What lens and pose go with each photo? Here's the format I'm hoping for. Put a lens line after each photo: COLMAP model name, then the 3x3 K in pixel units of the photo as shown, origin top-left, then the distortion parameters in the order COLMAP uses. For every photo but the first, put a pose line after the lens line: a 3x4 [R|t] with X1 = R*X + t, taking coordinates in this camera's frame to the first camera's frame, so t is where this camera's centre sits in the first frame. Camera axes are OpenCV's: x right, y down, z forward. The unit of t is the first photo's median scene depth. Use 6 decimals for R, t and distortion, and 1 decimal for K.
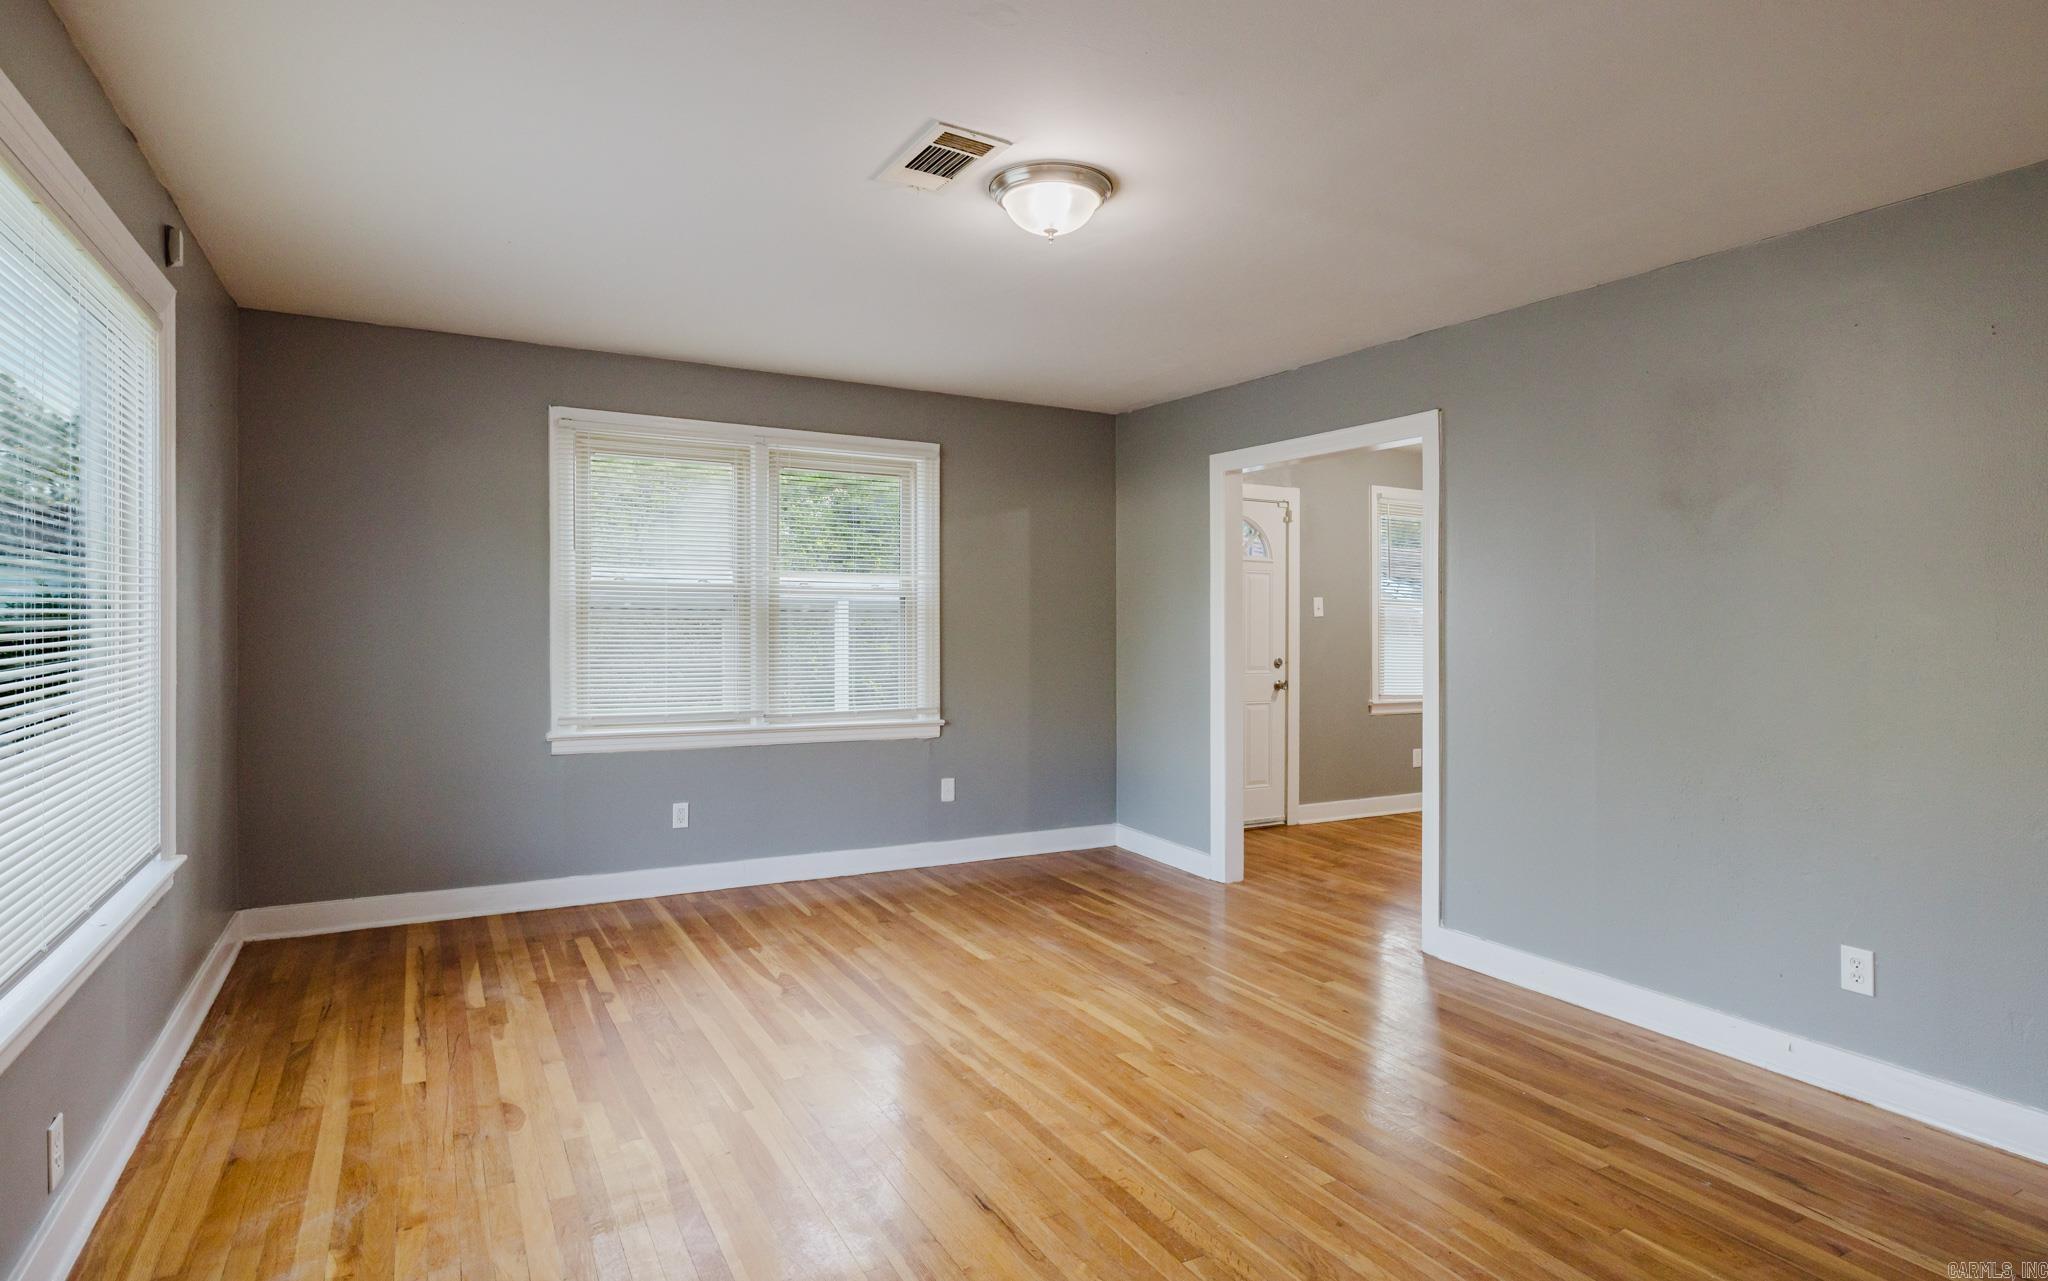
lens RADIAL K [[1072.9, 0, 1025.8], [0, 1072.9, 610.2], [0, 0, 1]] dist [0.003608, 0.000650]
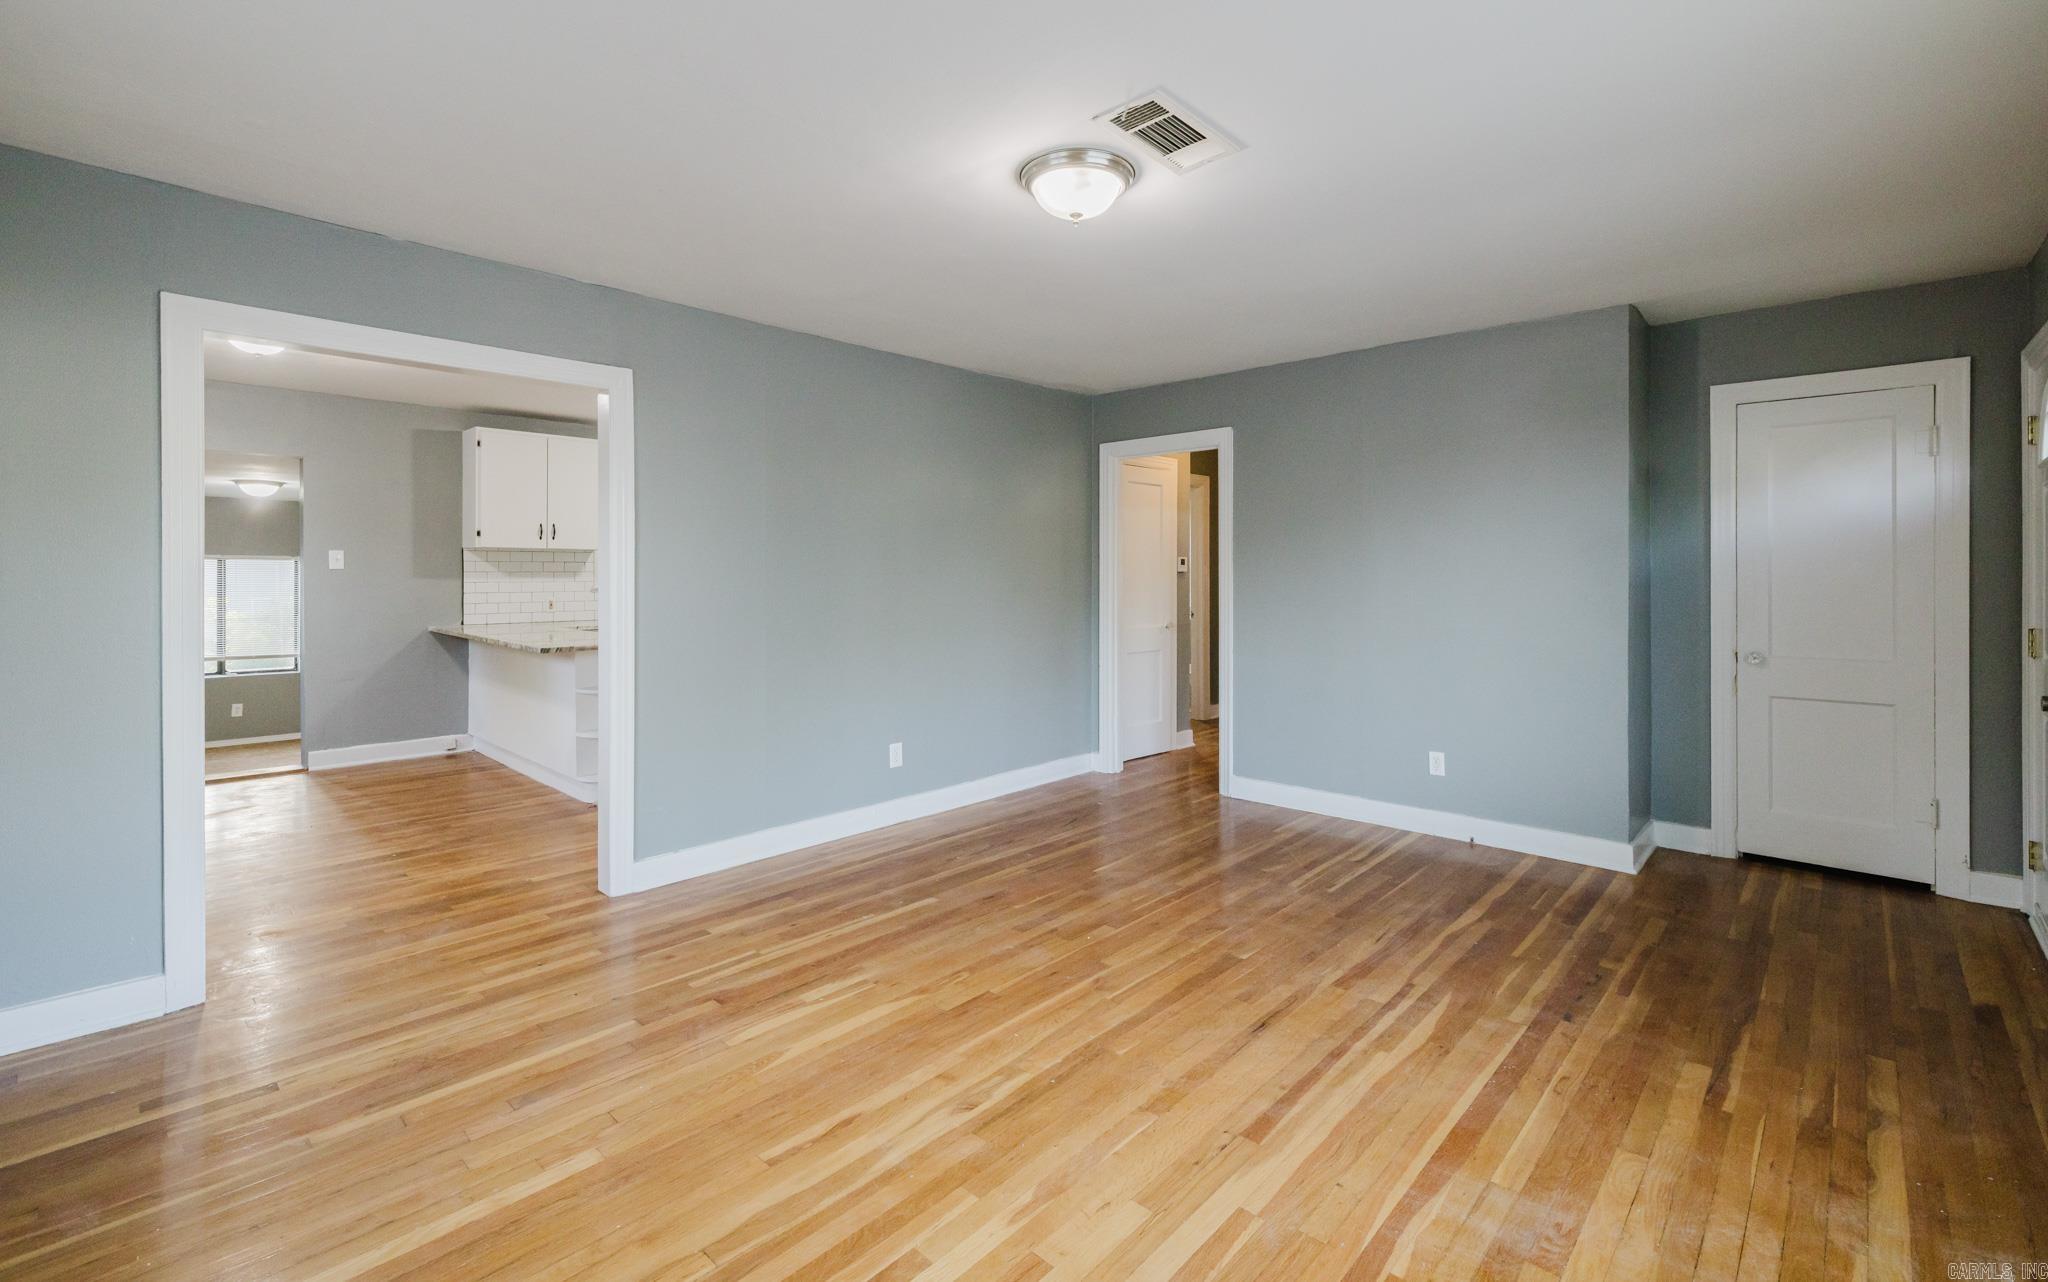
lens RADIAL K [[883.2, 0, 1000.0], [0, 883.2, 582.5], [0, 0, 1]] dist [-0.000876, -0.000315]
pose [[-0.283442, -0.021627, 0.958746, -0.573285], [-0.010896, 0.999754, 0.019330, -0.001230], [-0.958928, -0.004968, -0.283608, 0.956837]]
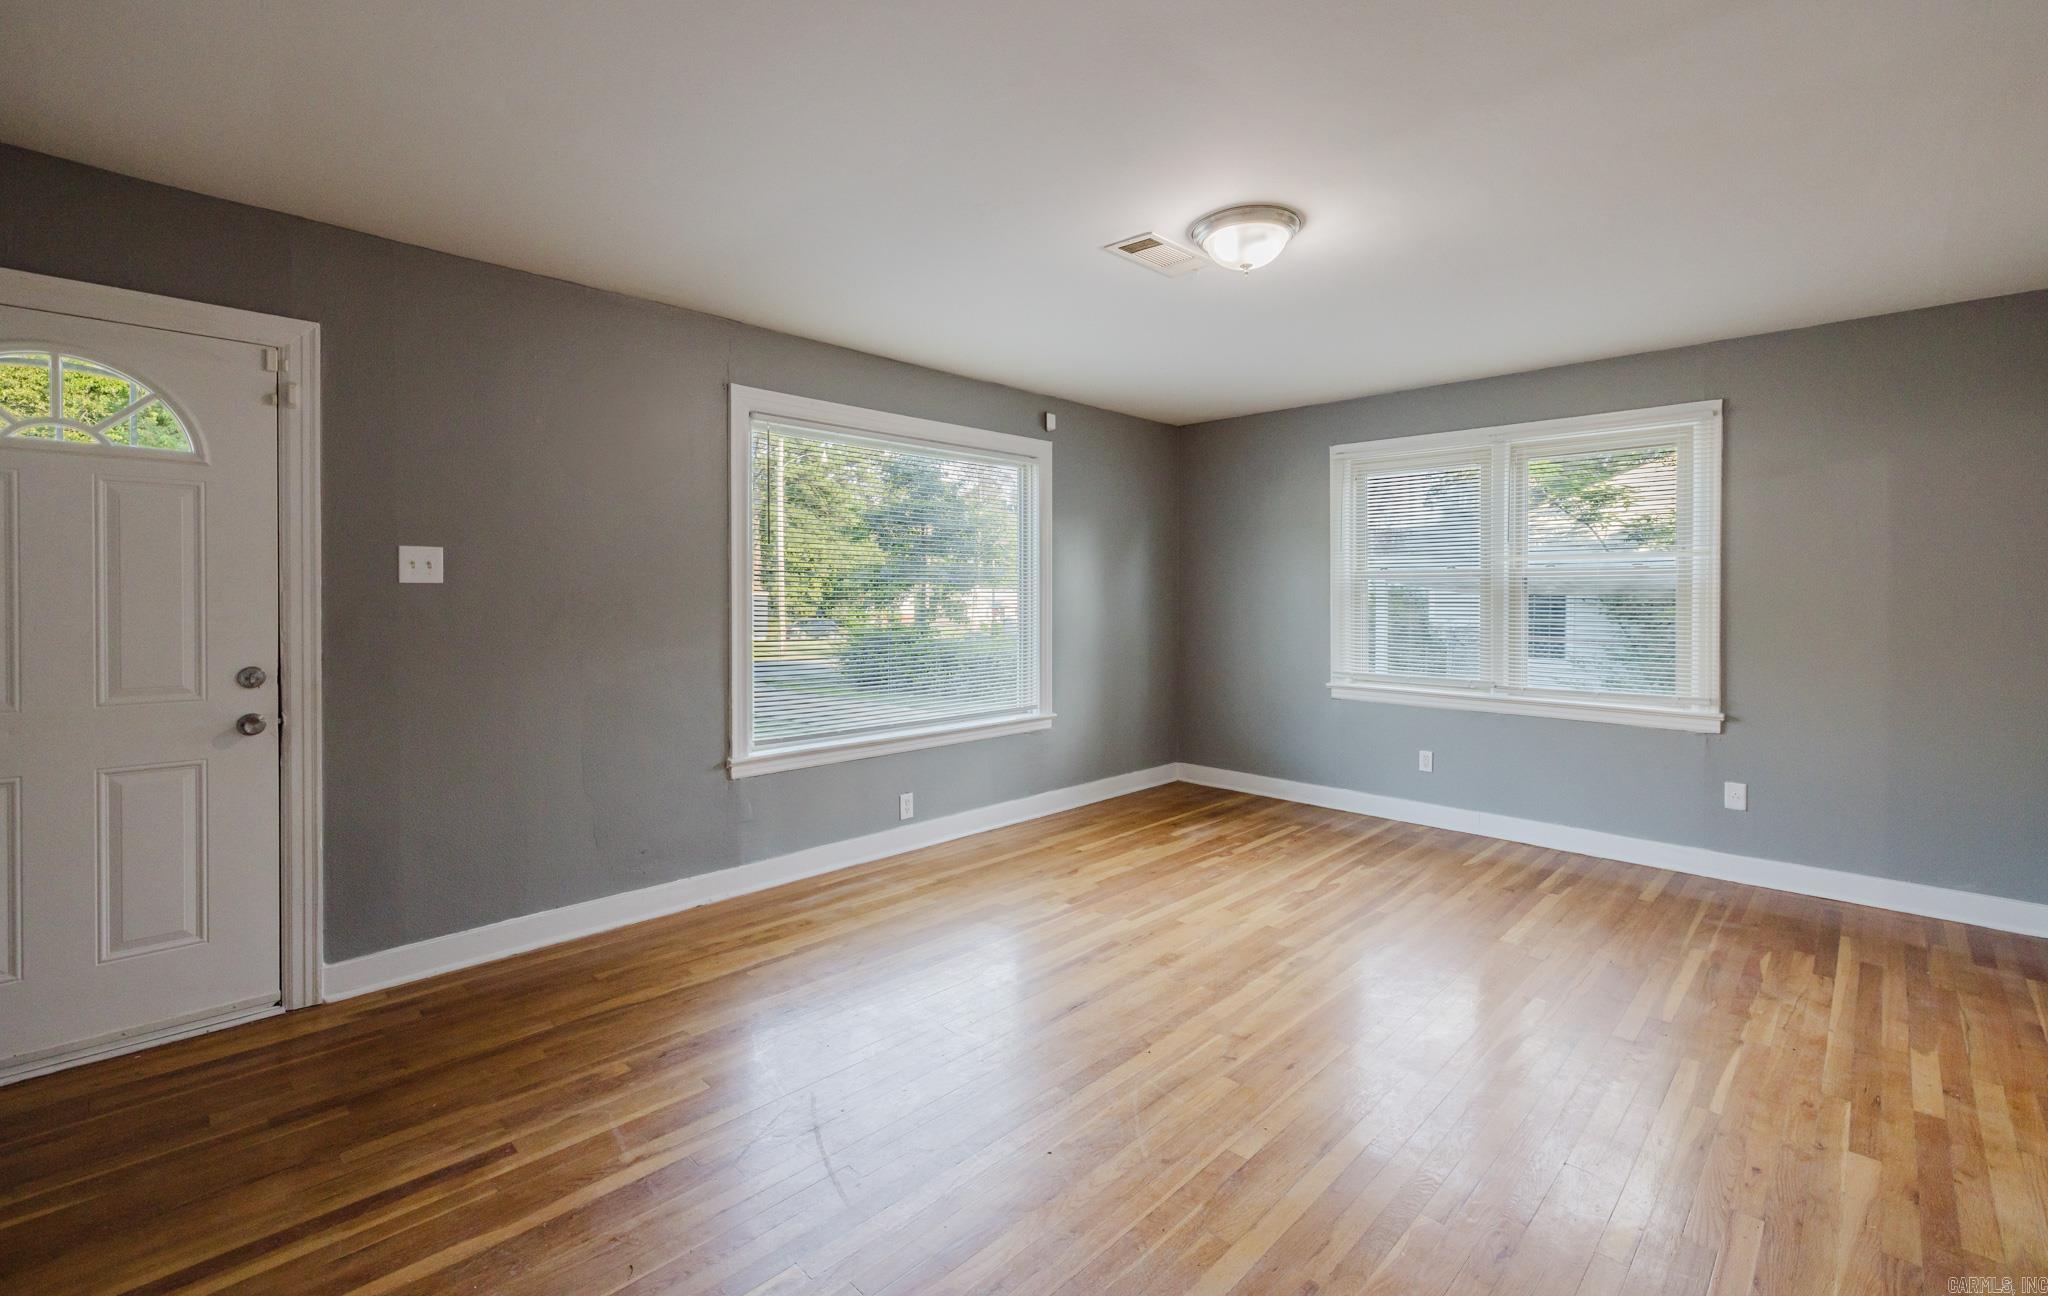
lens RADIAL K [[875.6, 0, 1031.0], [0, 875.6, 596.7], [0, 0, 1]] dist [-0.001276, 0.000155]
pose [[0.285910, -0.007814, -0.958225, 0.634255], [0.007760, 0.999953, -0.005839, 0.008602], [0.958225, -0.005767, 0.285957, 0.363364]]
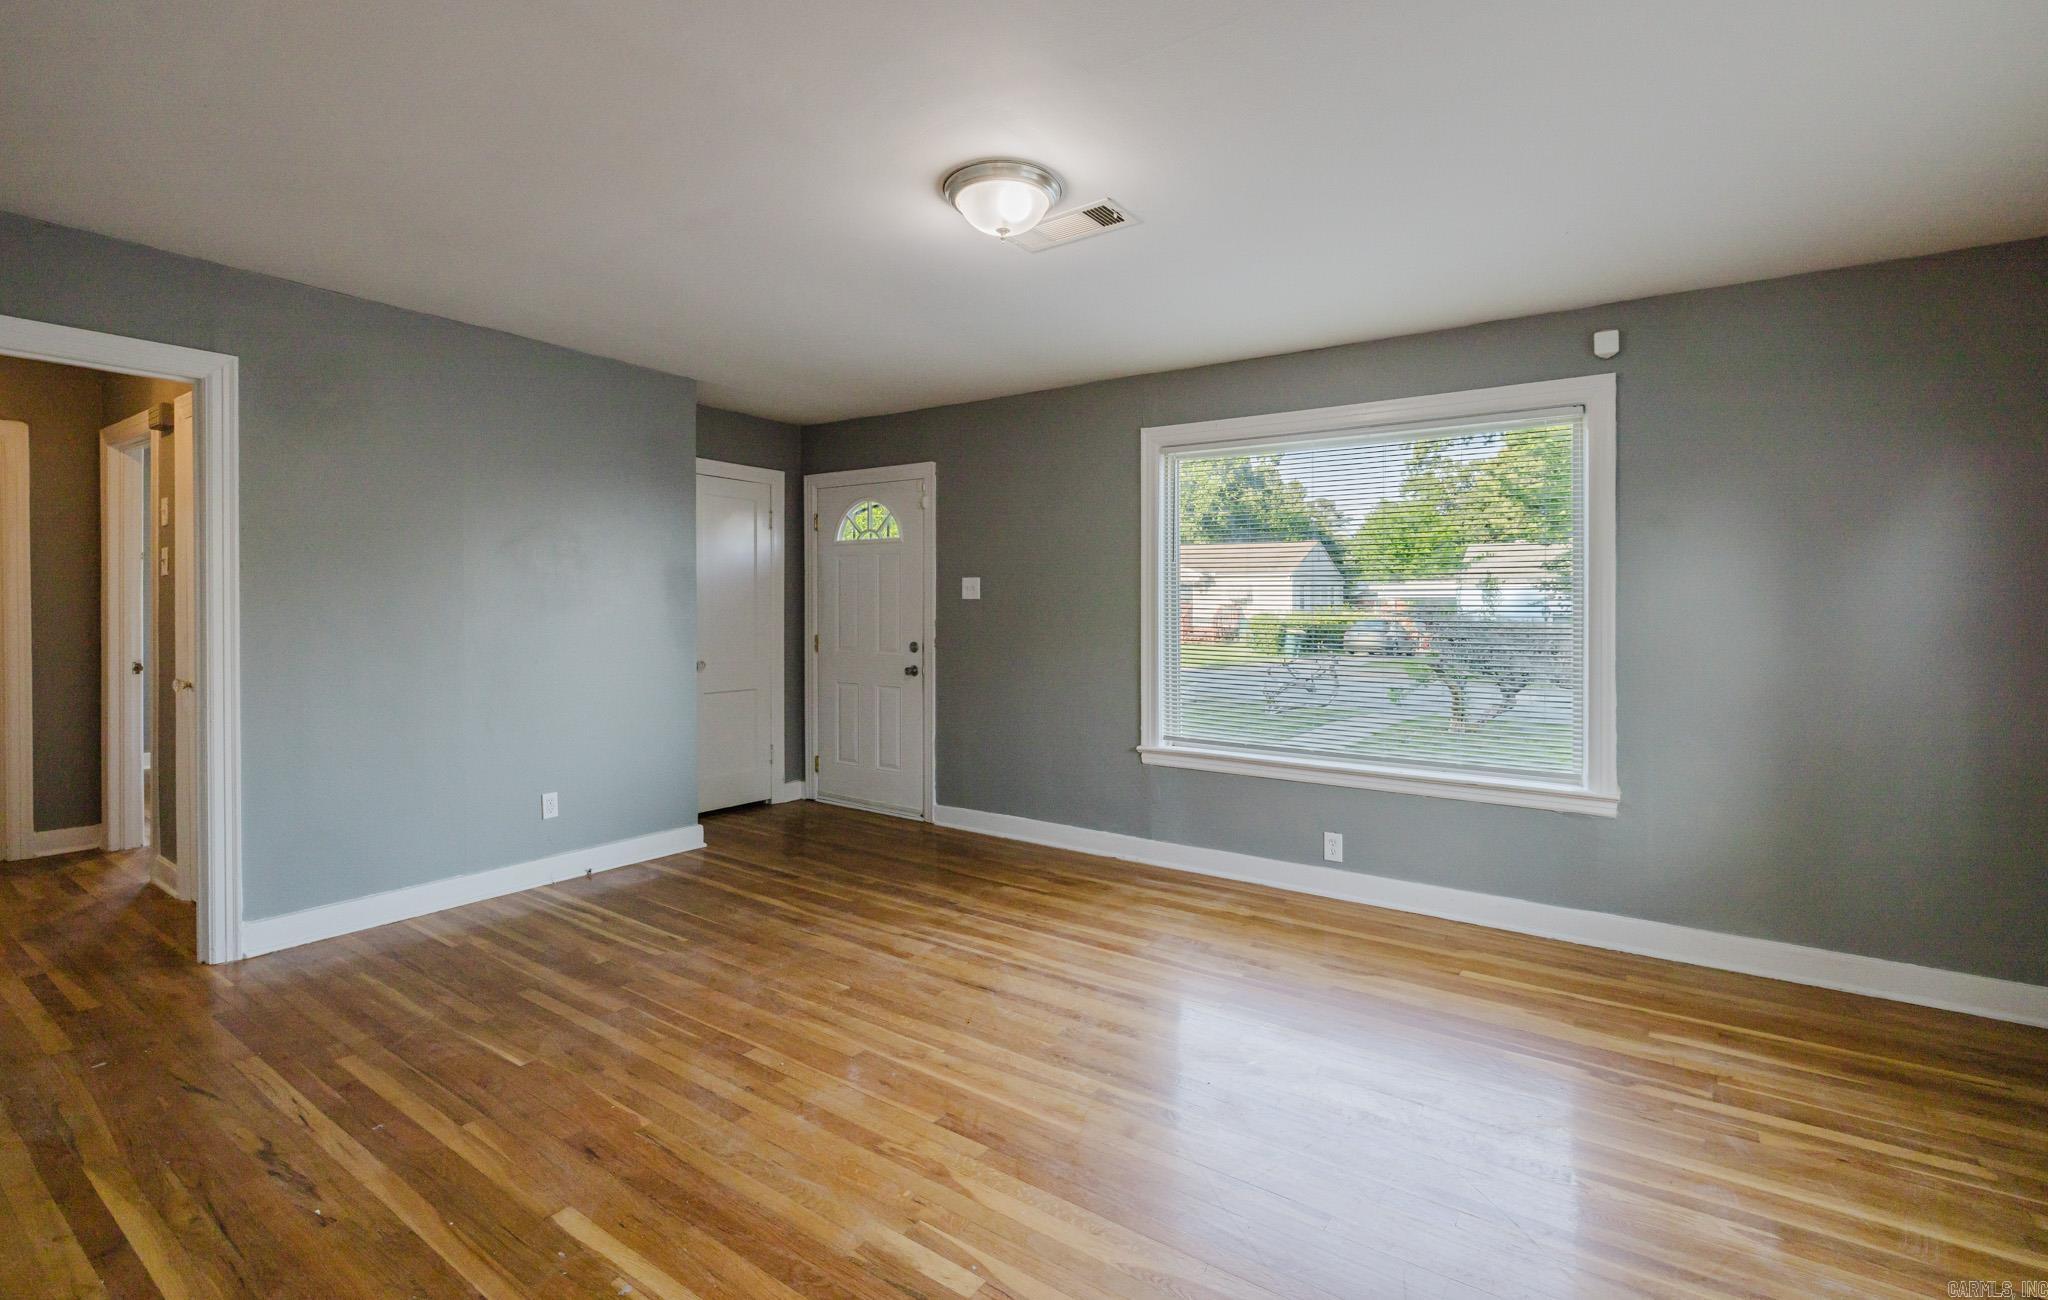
lens RADIAL K [[927.1, 0, 1022.1], [0, 927.1, 619.7], [0, 0, 1]] dist [-0.011112, 0.000219]
pose [[-0.900456, -0.016358, -0.434640, 0.293713], [-0.017480, 0.999846, -0.001415, 0.018933], [0.434596, 0.006323, -0.900603, 1.308368]]
